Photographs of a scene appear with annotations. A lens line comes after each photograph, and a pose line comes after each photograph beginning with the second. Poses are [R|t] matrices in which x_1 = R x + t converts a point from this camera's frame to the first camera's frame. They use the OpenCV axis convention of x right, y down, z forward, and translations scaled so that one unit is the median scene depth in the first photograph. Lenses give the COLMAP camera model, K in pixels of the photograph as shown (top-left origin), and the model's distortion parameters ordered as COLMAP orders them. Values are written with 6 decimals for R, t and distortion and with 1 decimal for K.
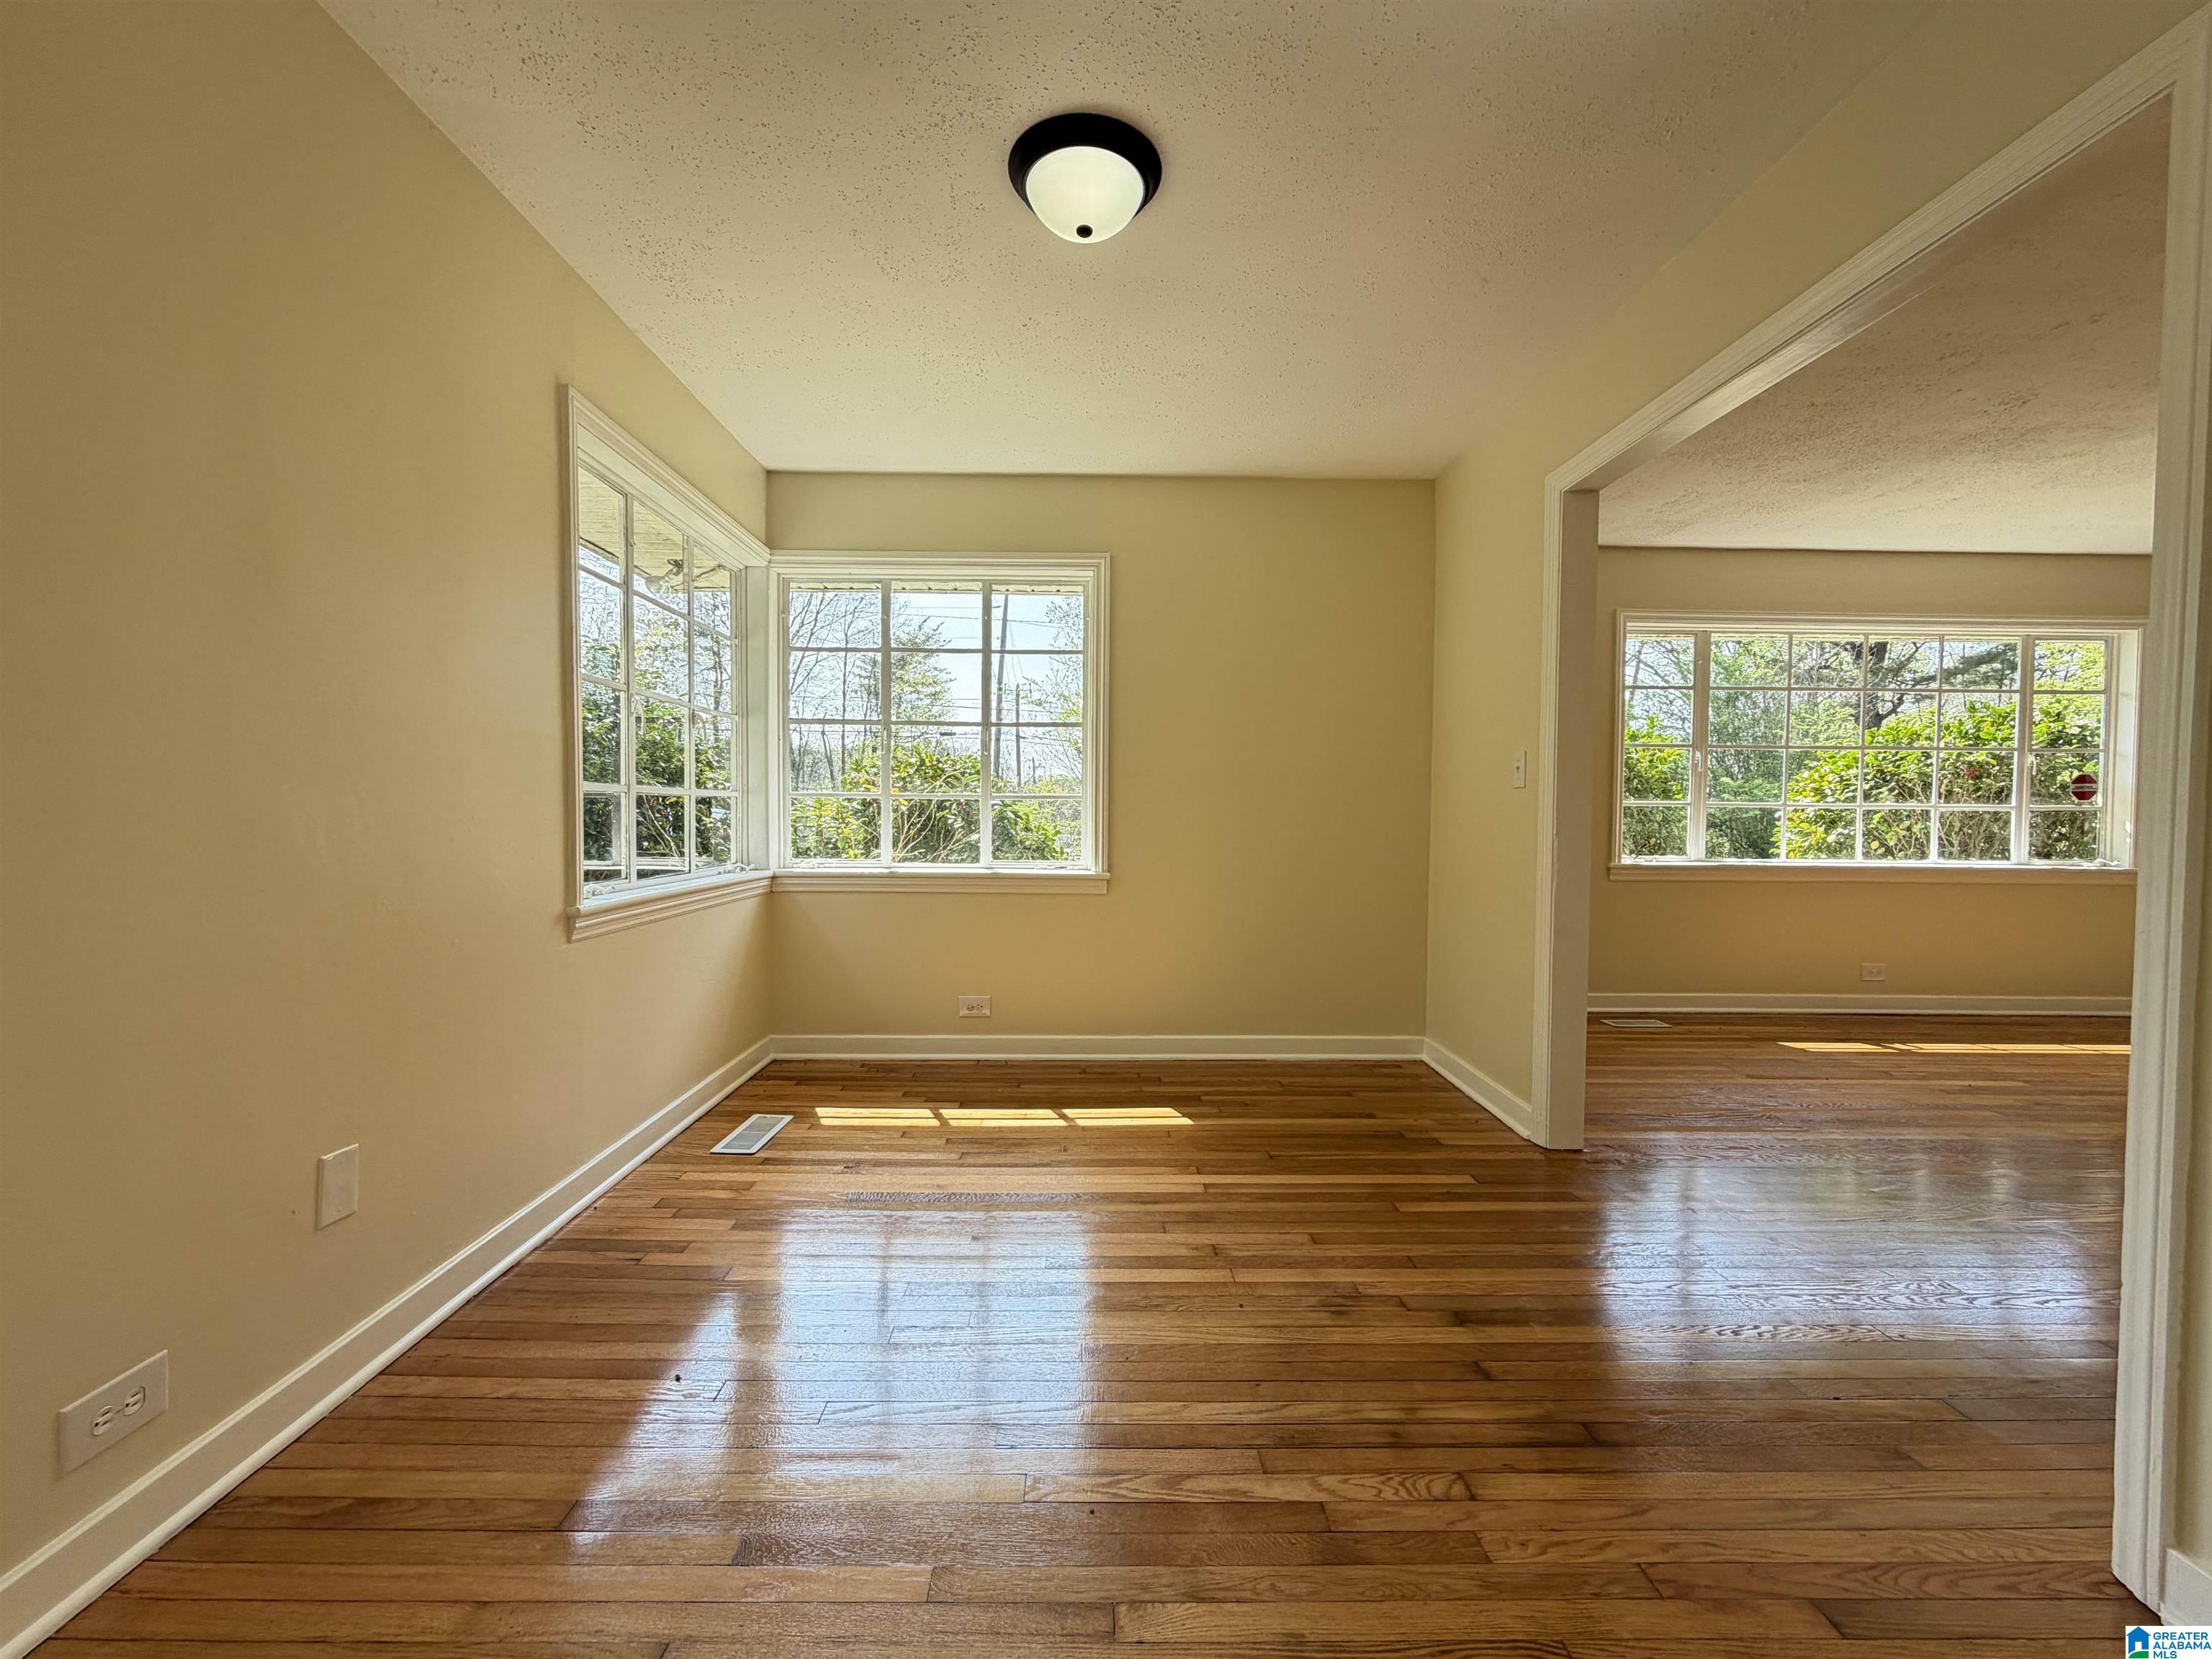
lens RADIAL K [[883.5, 0, 1098.6], [0, 883.5, 830.3], [0, 0, 1]] dist [-0.000367, 0.000765]
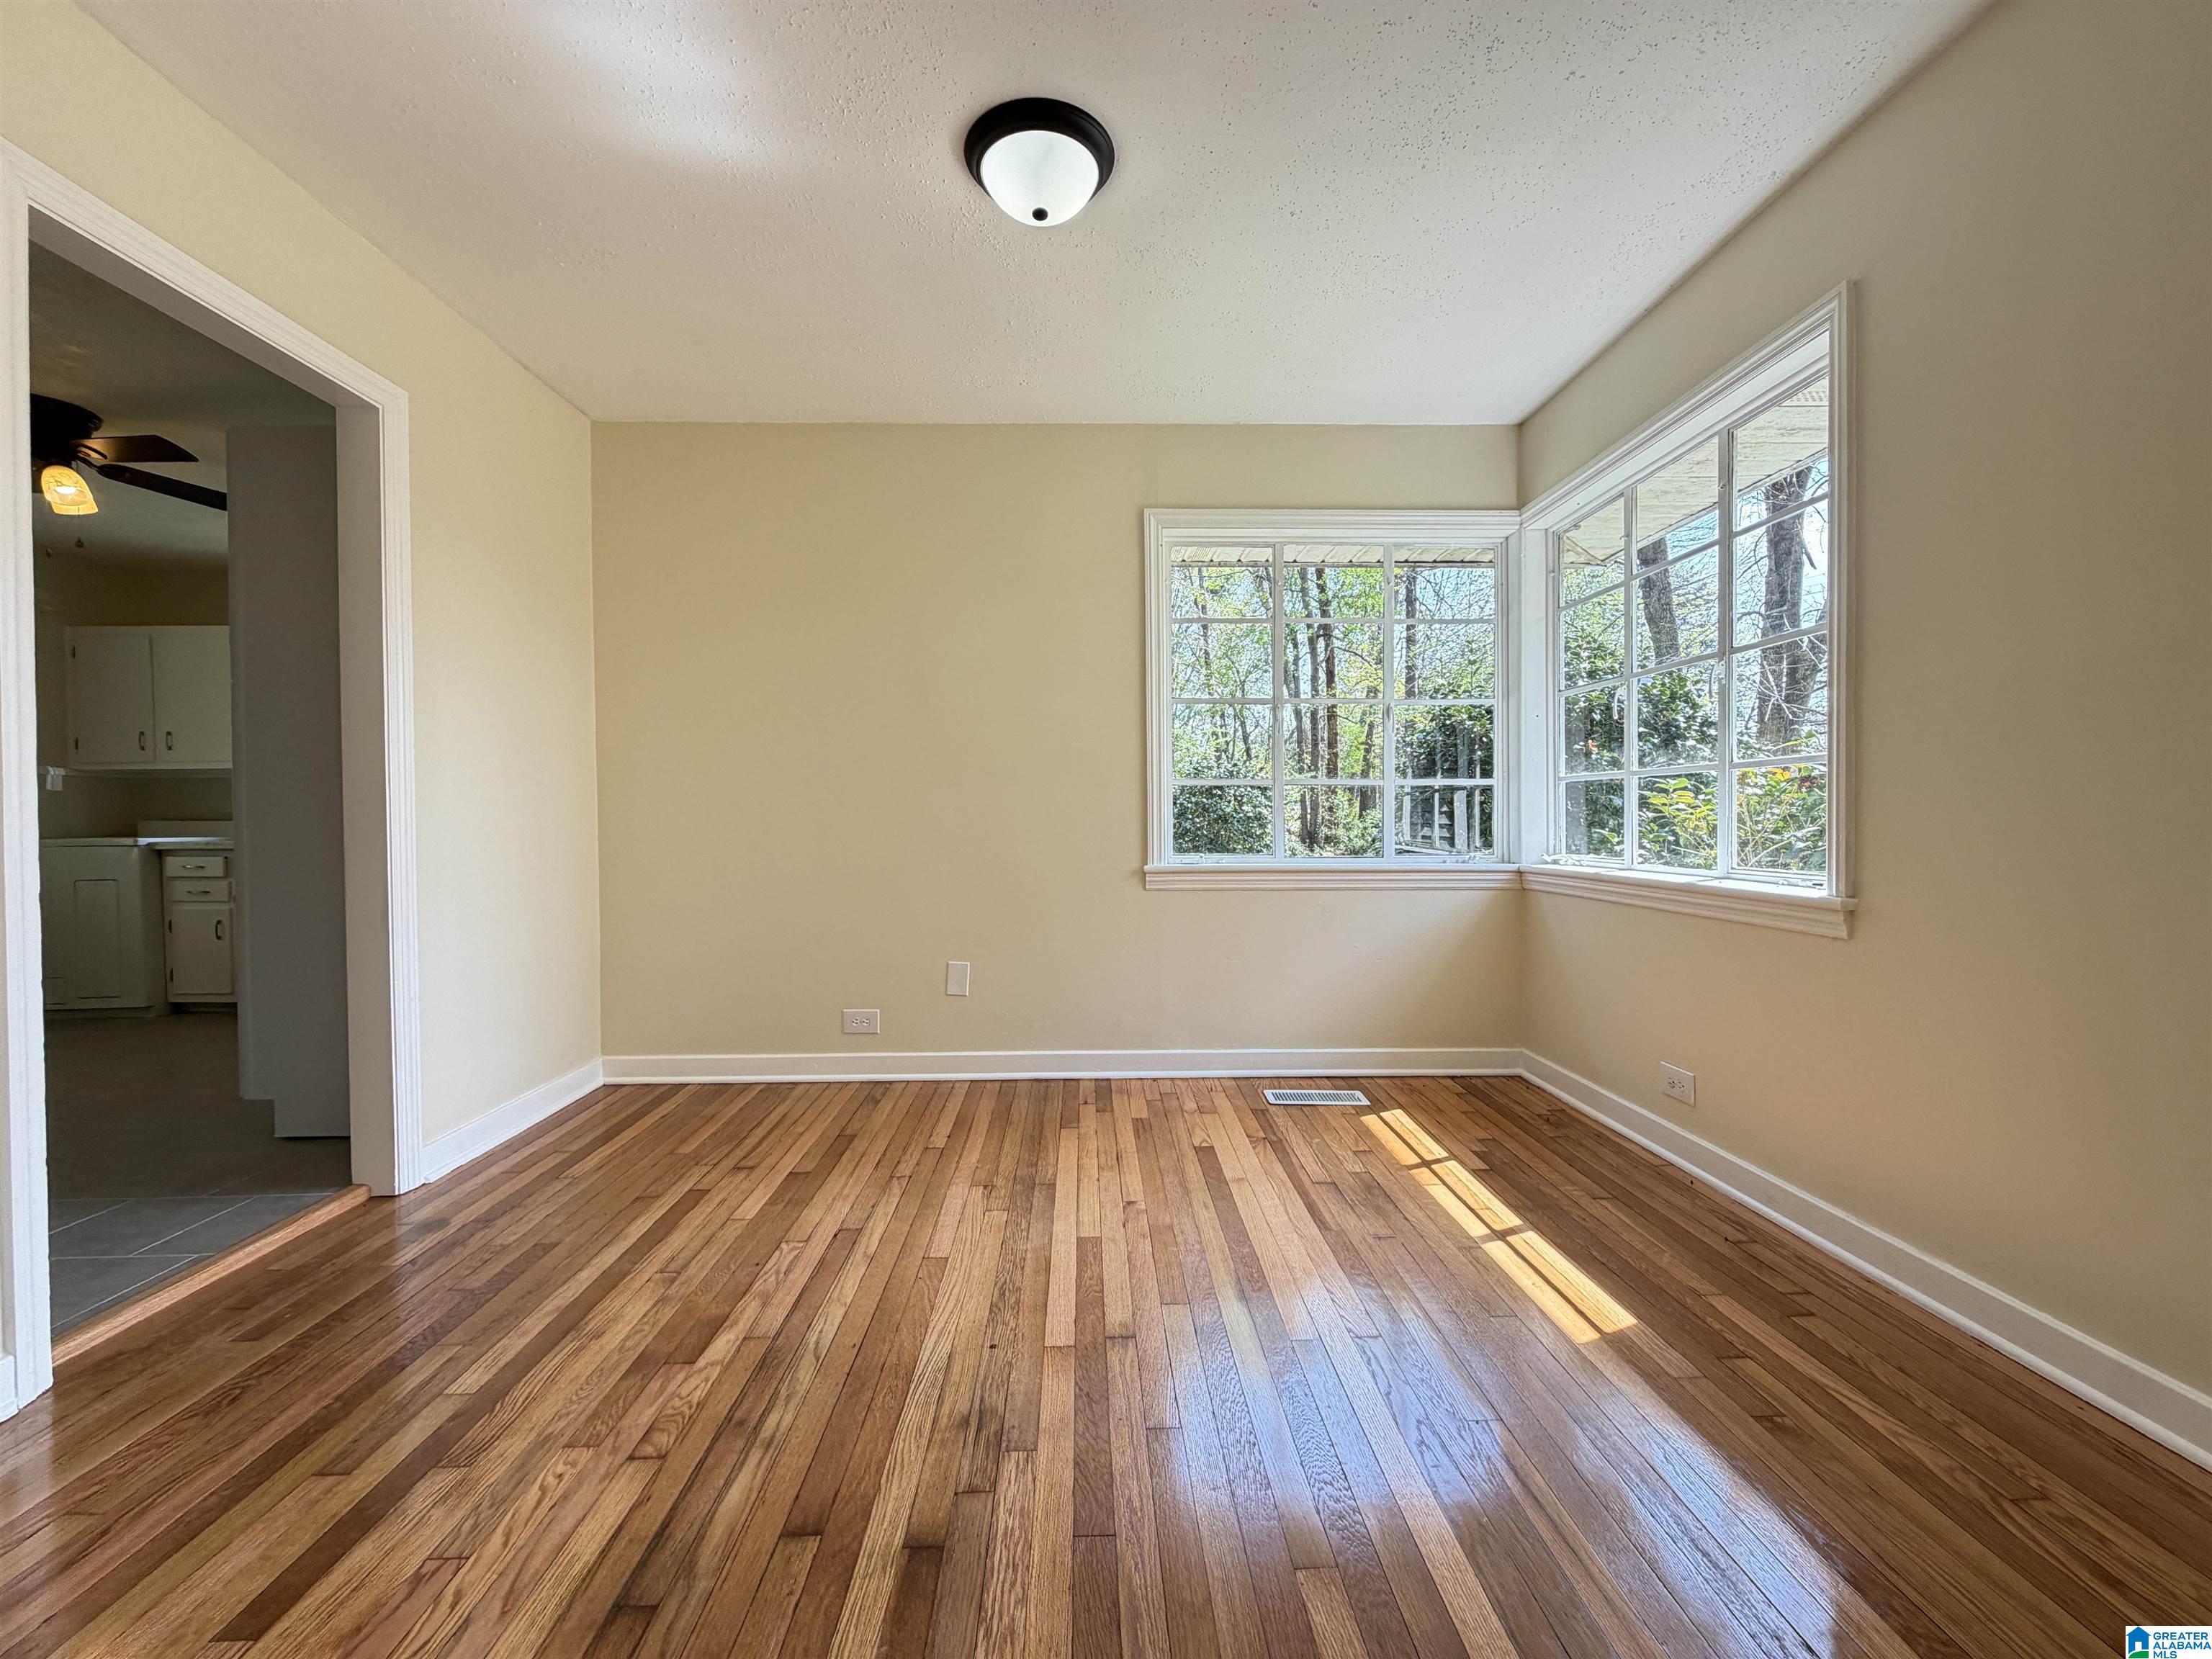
lens RADIAL K [[883.5, 0, 1098.6], [0, 883.5, 830.3], [0, 0, 1]] dist [-0.000367, 0.000765]
pose [[0.005243, 0.003820, -0.999979, 0.718307], [-0.019880, 0.999795, 0.003715, 0.020712], [0.999789, 0.019860, 0.005318, 0.765286]]
